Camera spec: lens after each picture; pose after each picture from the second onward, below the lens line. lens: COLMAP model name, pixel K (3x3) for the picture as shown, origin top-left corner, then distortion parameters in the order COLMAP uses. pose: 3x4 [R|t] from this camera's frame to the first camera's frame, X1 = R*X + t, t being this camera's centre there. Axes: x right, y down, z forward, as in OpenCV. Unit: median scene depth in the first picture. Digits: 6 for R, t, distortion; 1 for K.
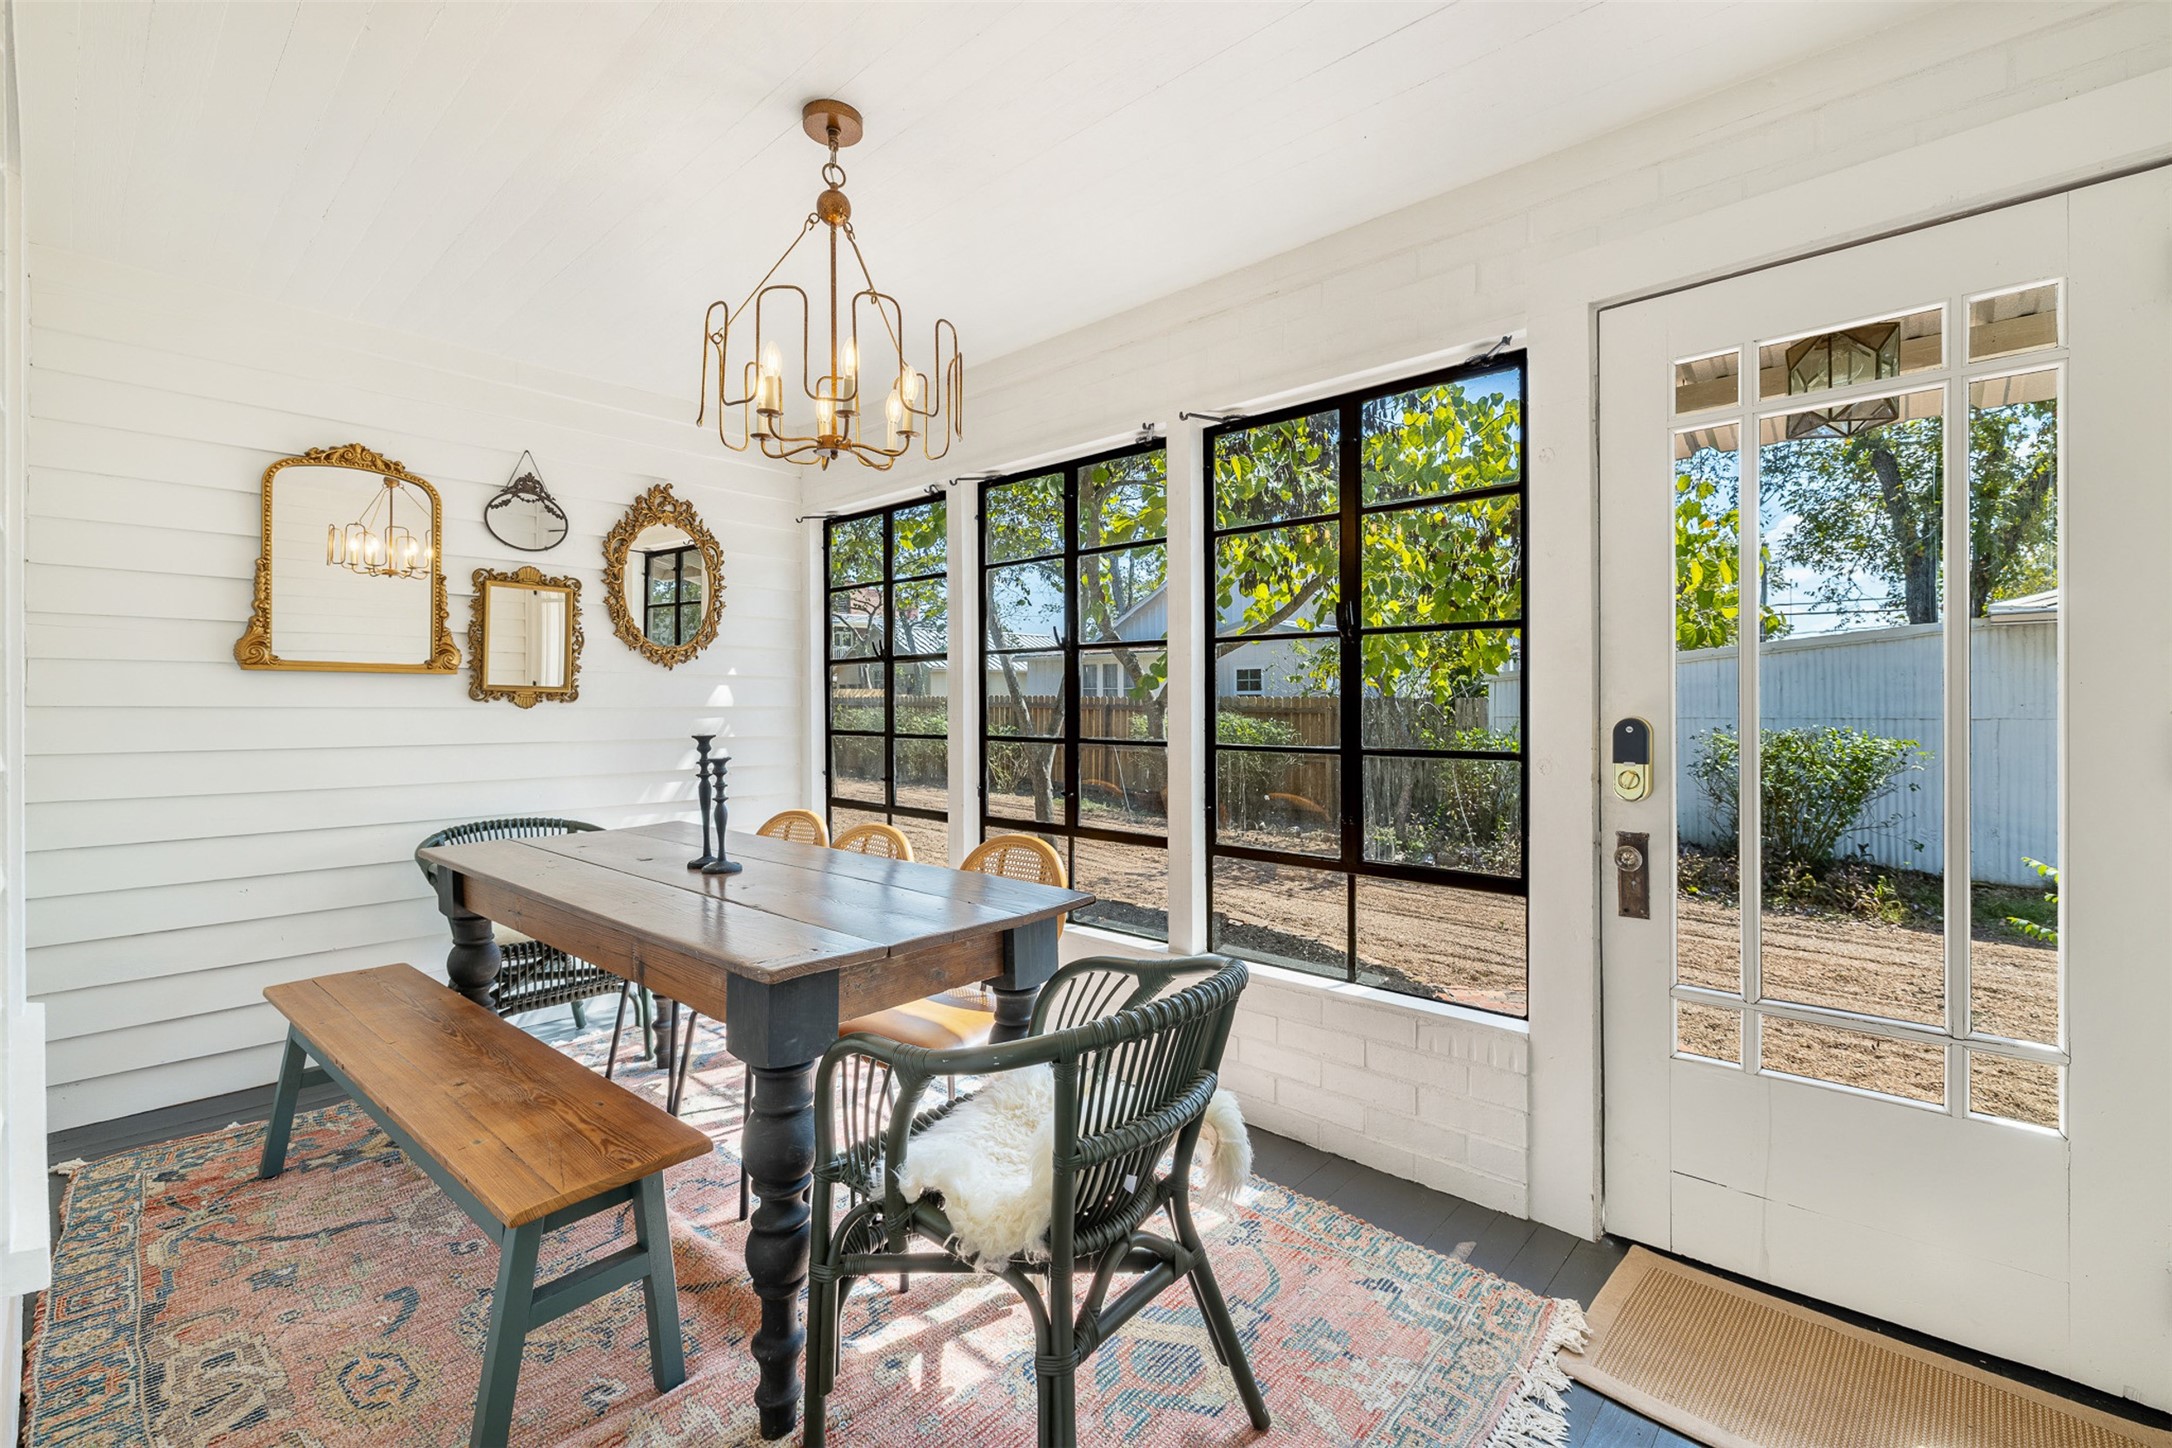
lens RADIAL K [[910.1, 0, 1087.1], [0, 910.1, 700.7], [0, 0, 1]] dist [0.001377, 0.000080]
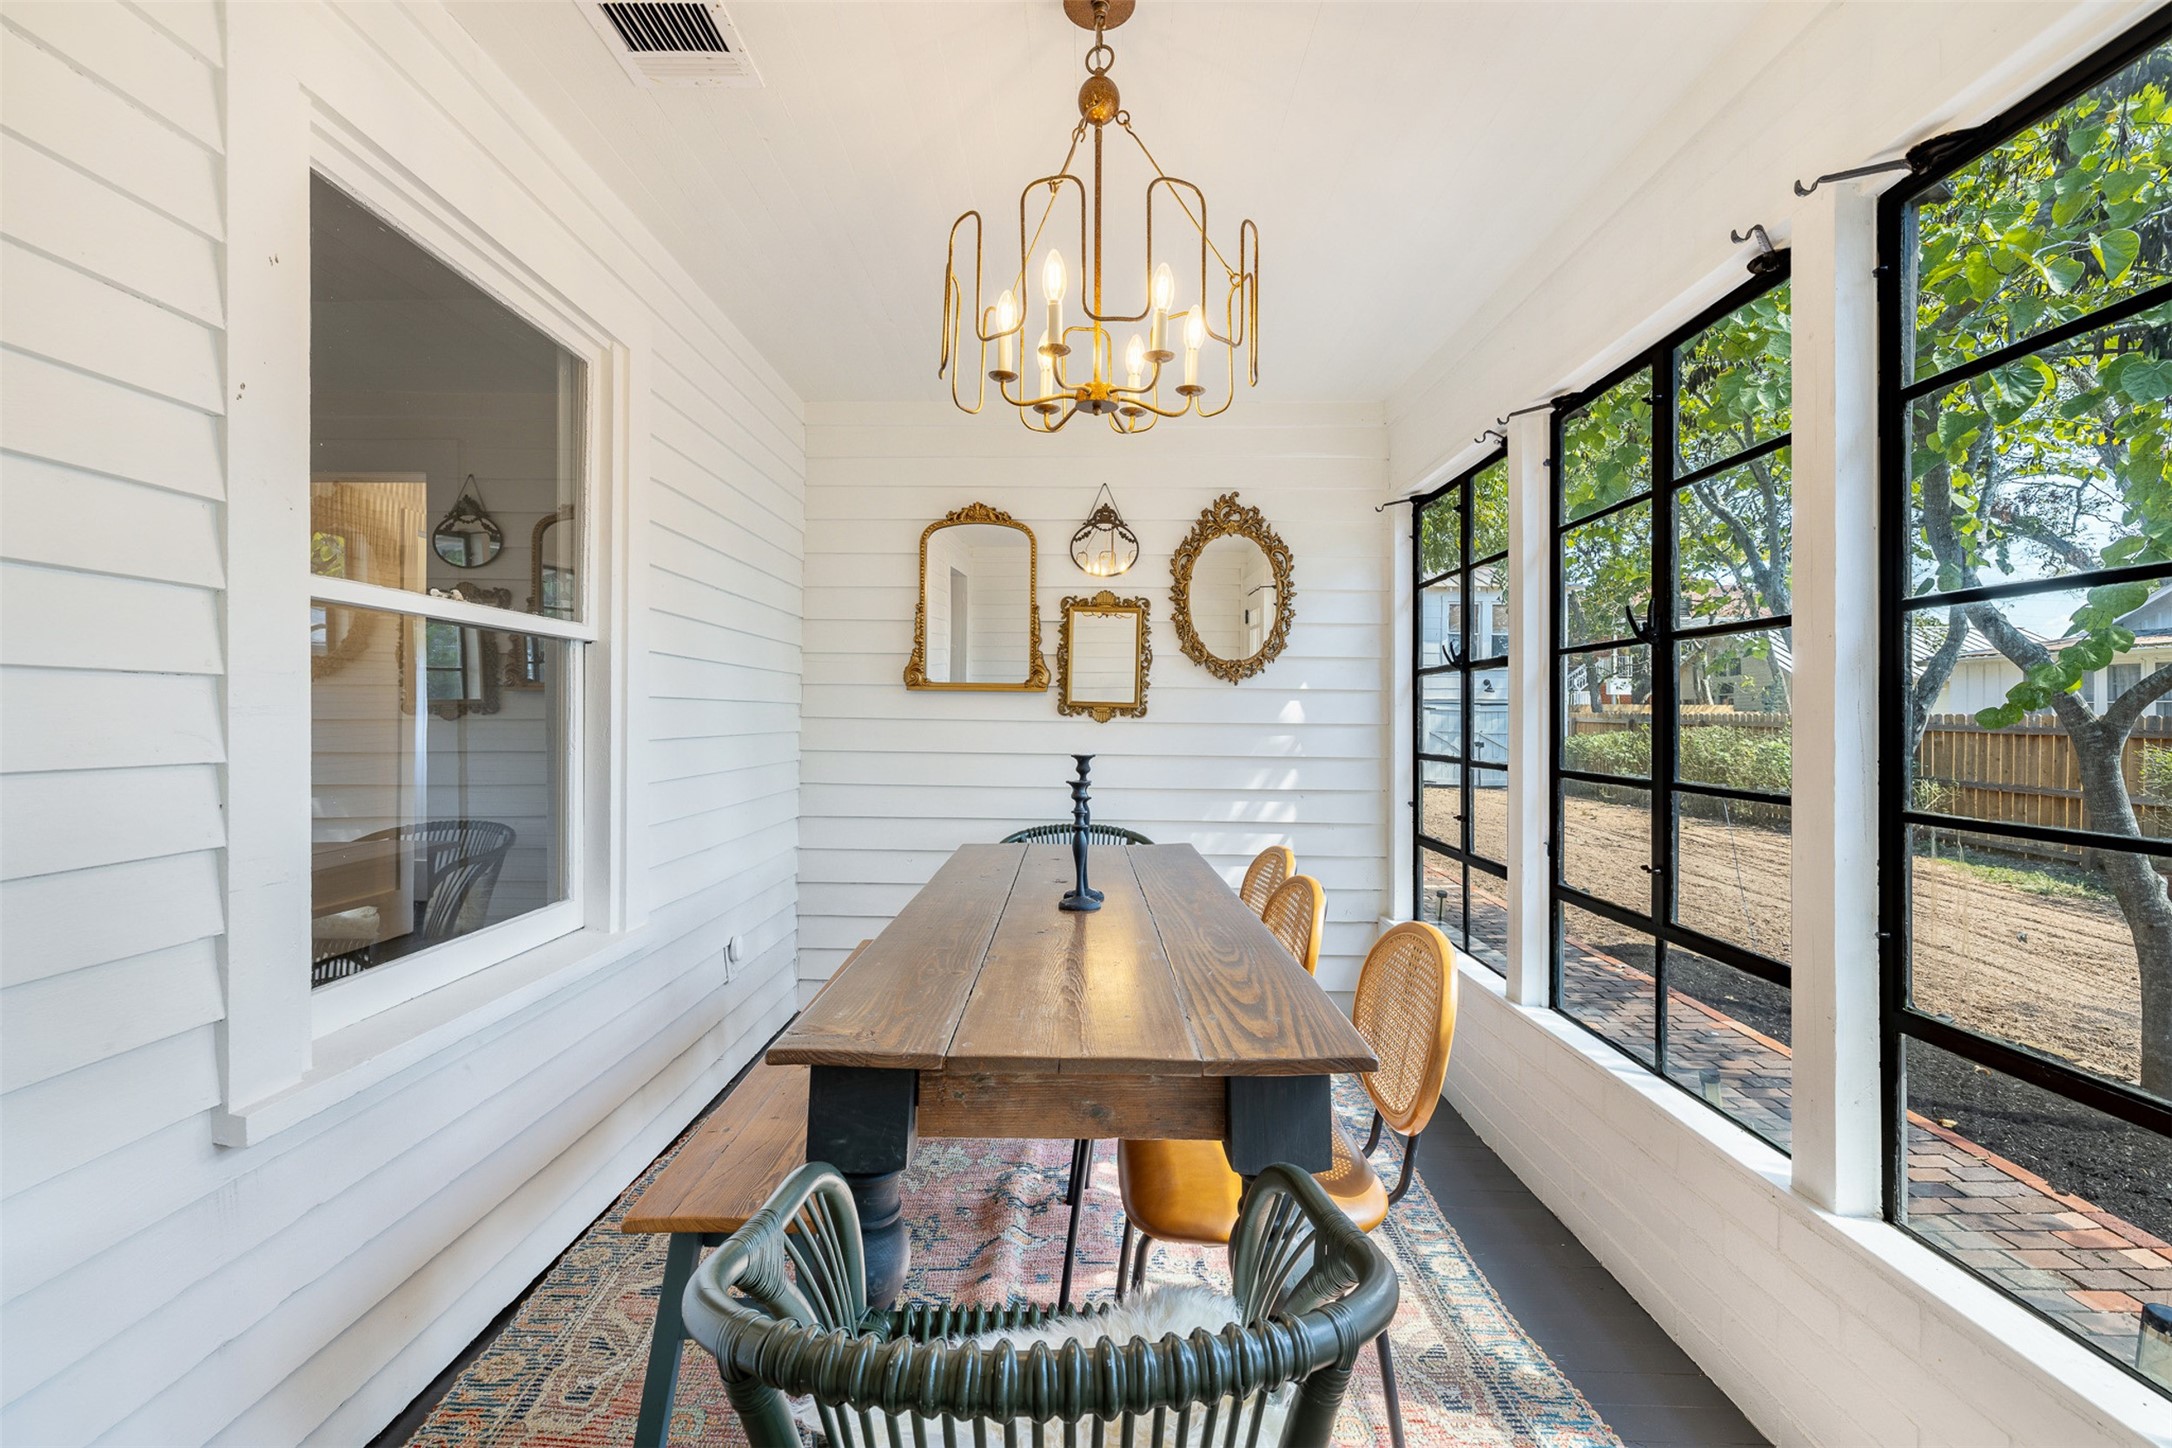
lens RADIAL K [[916.1, 0, 1091.2], [0, 916.1, 708.7], [0, 0, 1]] dist [0.001816, 0.000211]
pose [[0.665504, 0.001162, -0.746394, 0.184572], [-0.008324, 0.999948, -0.005865, -0.001871], [0.746348, 0.010116, 0.665479, 0.271086]]
